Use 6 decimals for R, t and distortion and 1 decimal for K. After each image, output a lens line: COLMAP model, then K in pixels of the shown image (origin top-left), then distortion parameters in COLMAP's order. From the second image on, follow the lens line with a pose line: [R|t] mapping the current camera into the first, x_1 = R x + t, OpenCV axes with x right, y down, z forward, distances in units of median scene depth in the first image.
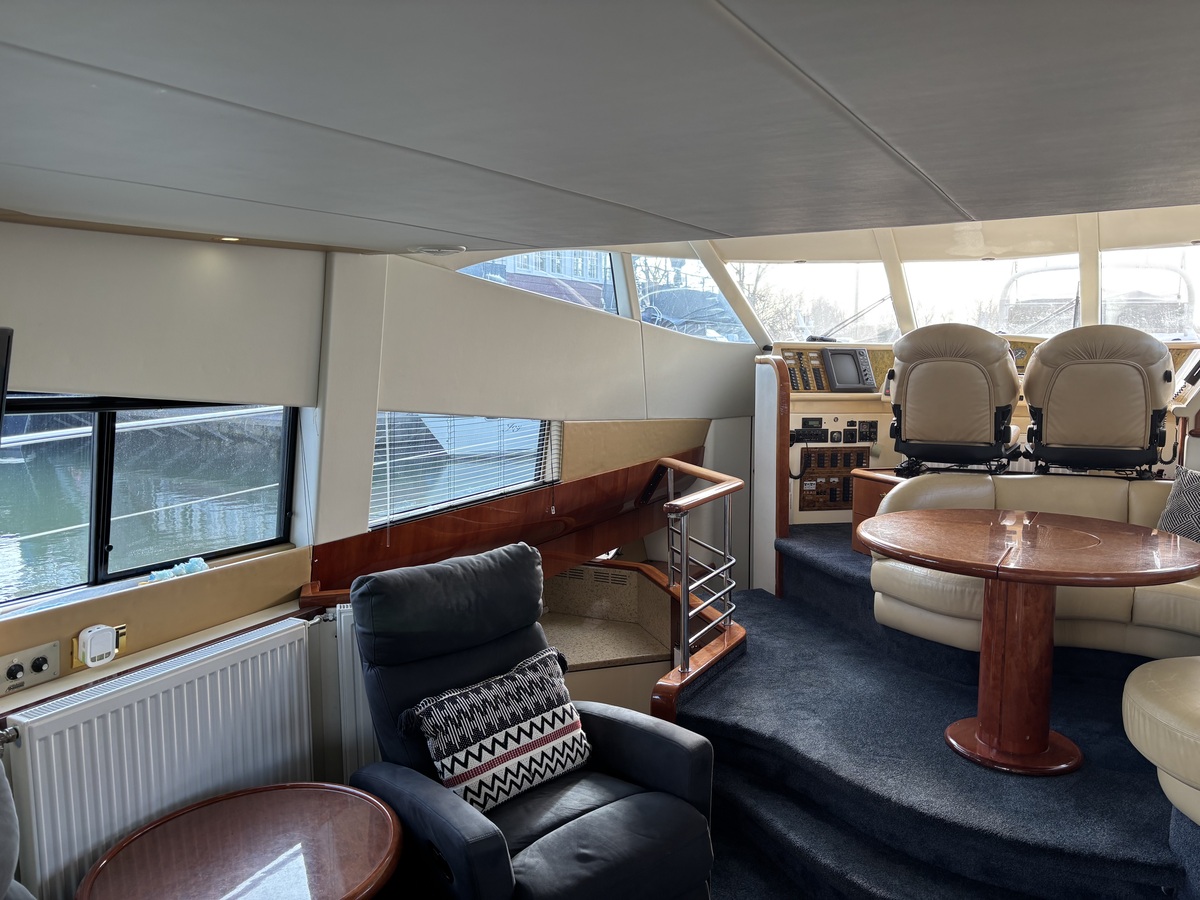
lens RADIAL K [[902.2, 0, 611.1], [0, 902.2, 448.0], [0, 0, 1]] dist [0.070800, -0.083567]
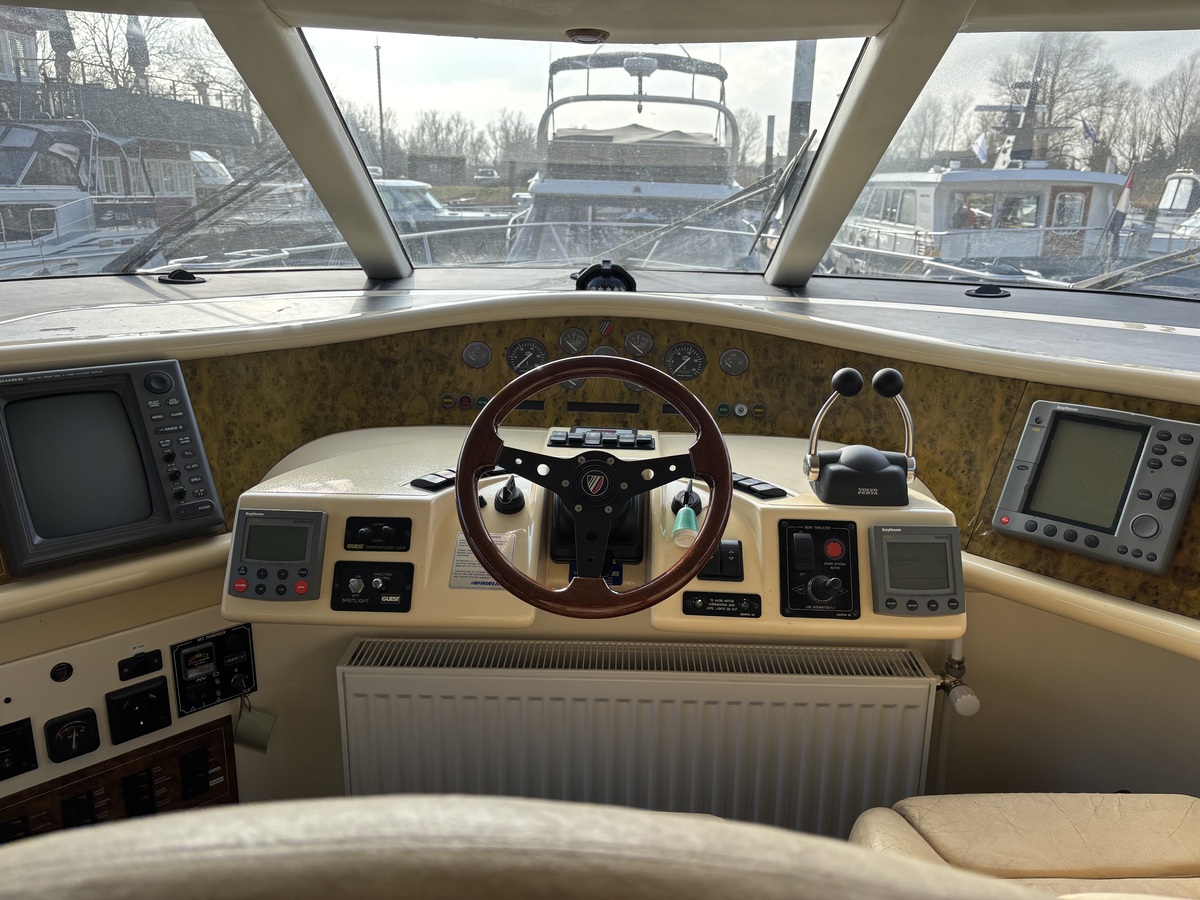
lens RADIAL K [[905.0, 0, 607.7], [0, 905.0, 452.0], [0, 0, 1]] dist [0.037221, -0.045912]
pose [[0.883088, -0.119139, 0.453830, 0.366581], [0.031939, 0.980246, 0.195184, -0.179108], [-0.468119, -0.157870, 0.869449, 0.968455]]
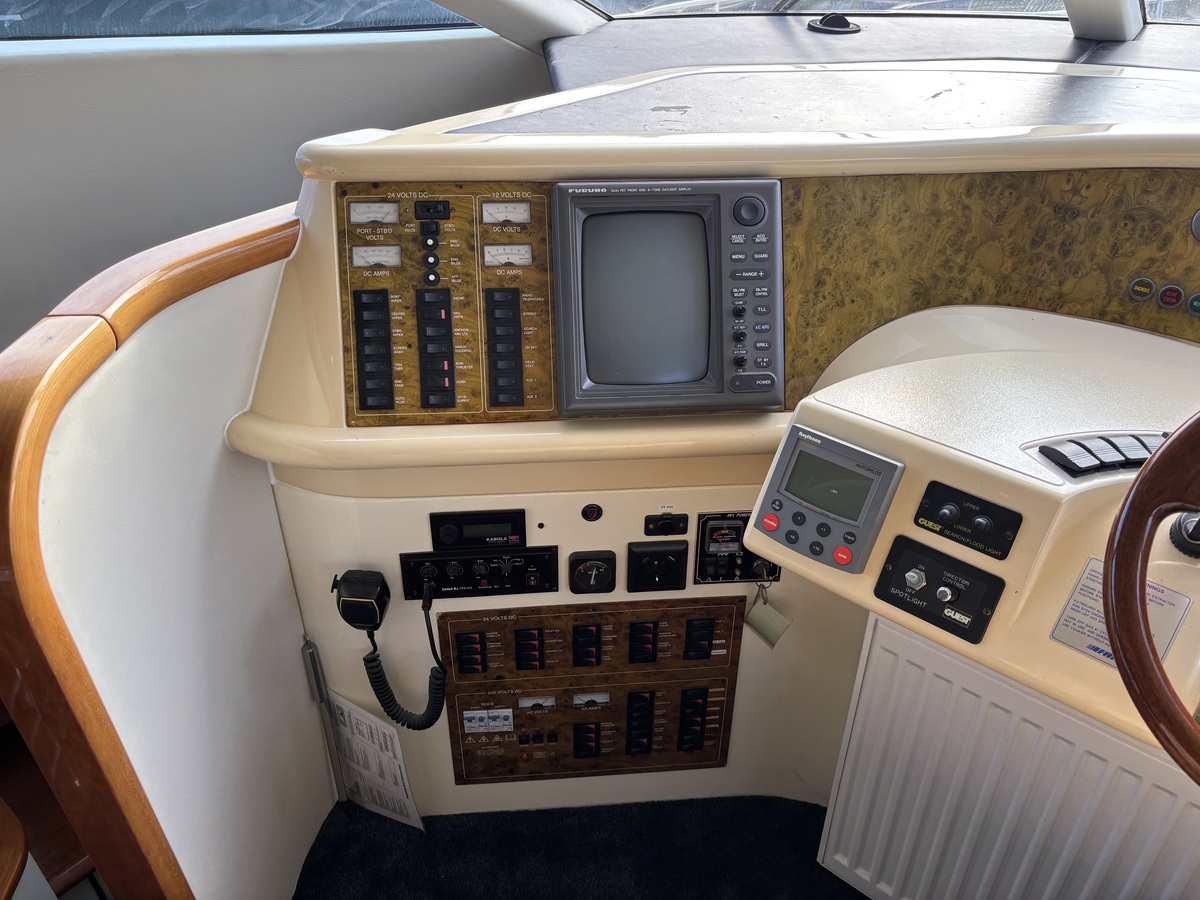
lens RADIAL K [[905.0, 0, 607.7], [0, 905.0, 452.0], [0, 0, 1]] dist [0.037221, -0.045912]
pose [[0.982045, 0.099246, -0.160430, 0.385144], [-0.013672, 0.885632, 0.464186, -0.204354], [0.188151, -0.453658, 0.871088, 1.078032]]
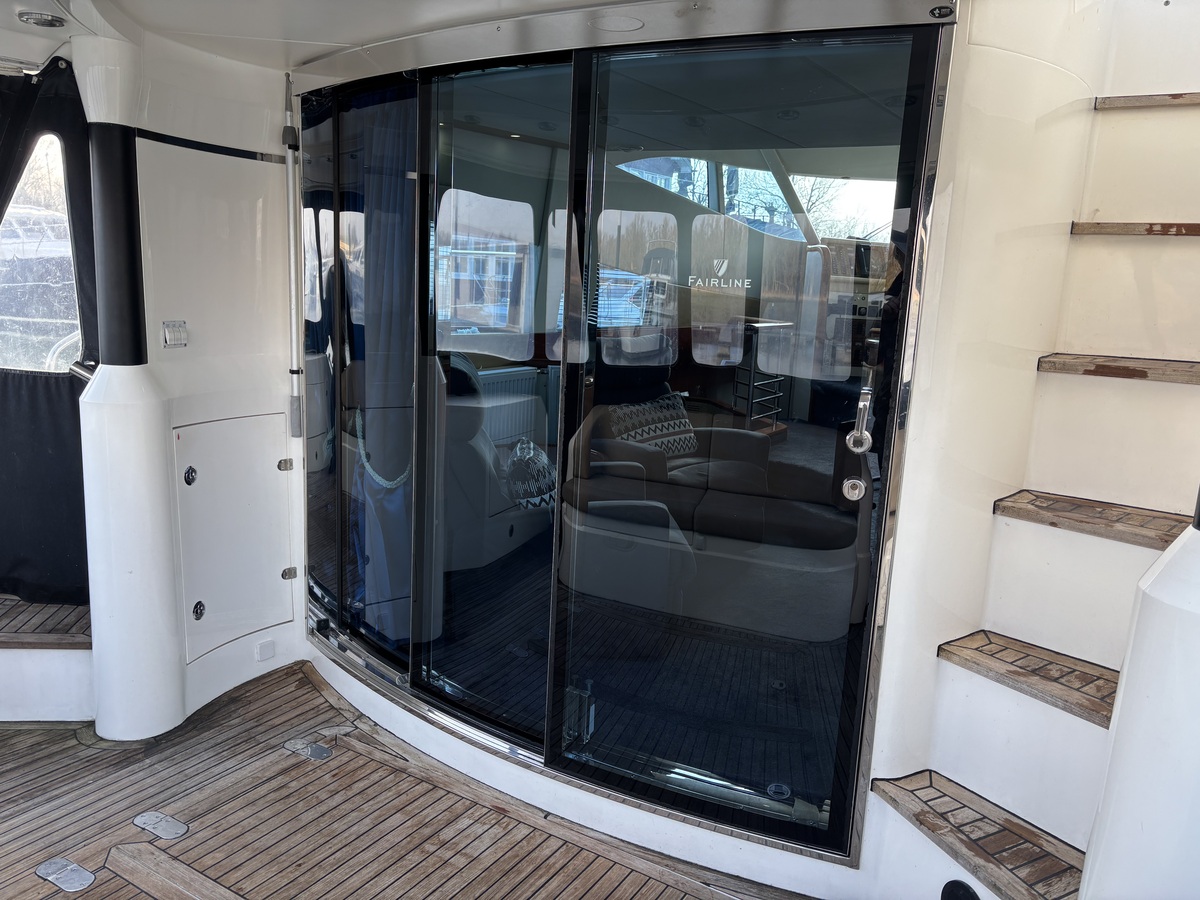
lens RADIAL K [[905.0, 0, 607.7], [0, 905.0, 452.0], [0, 0, 1]] dist [0.037221, -0.045912]
pose [[0.997463, 0.062931, -0.033278, -0.092585], [-0.060117, 0.995005, 0.079696, 0.145144], [0.038127, -0.077493, 0.996264, -0.487290]]
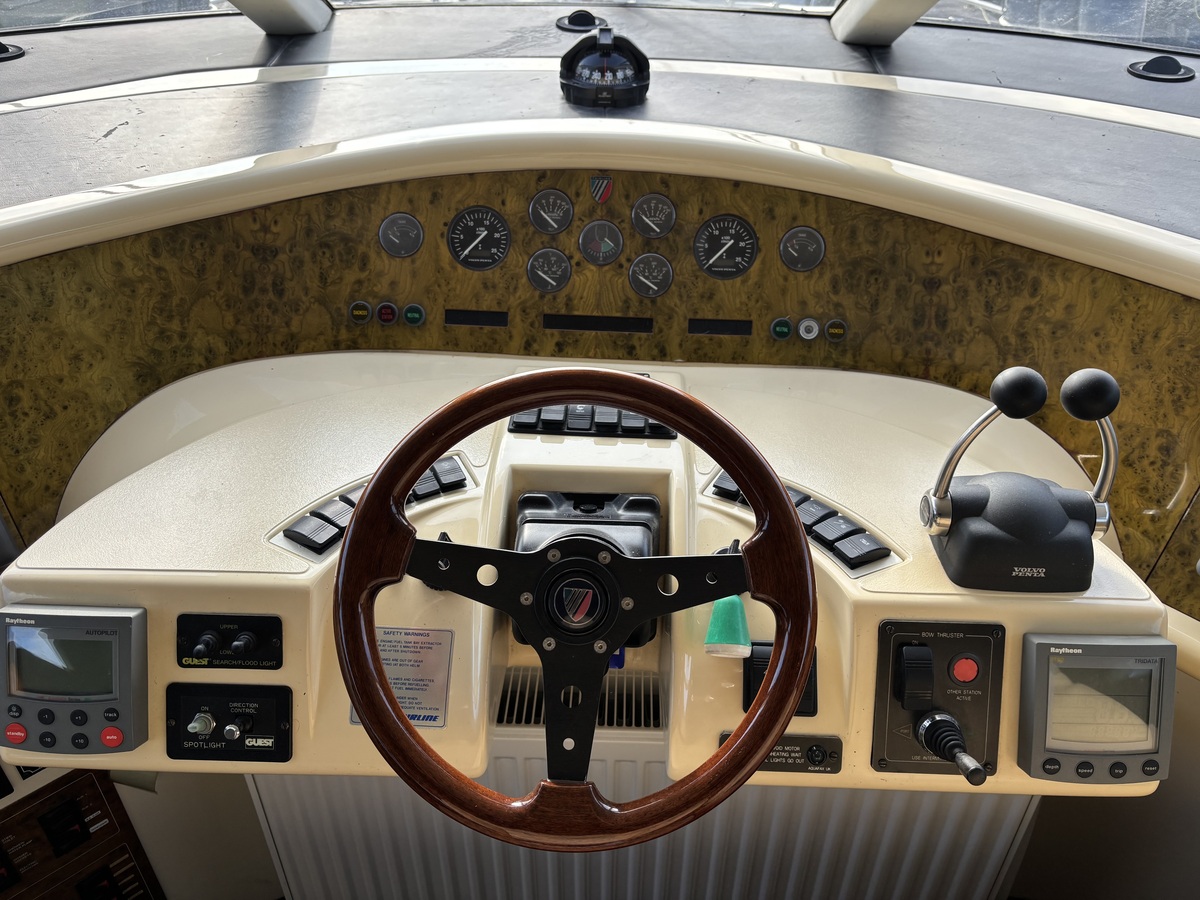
lens RADIAL K [[922.6, 0, 608.8], [0, 922.6, 455.2], [0, 0, 1]] dist [-0.027239, 0.055347]
pose [[0.885641, -0.260369, 0.384509, 0.441387], [0.033667, 0.861846, 0.506051, -0.223408], [-0.463148, -0.435235, 0.772052, 1.100524]]
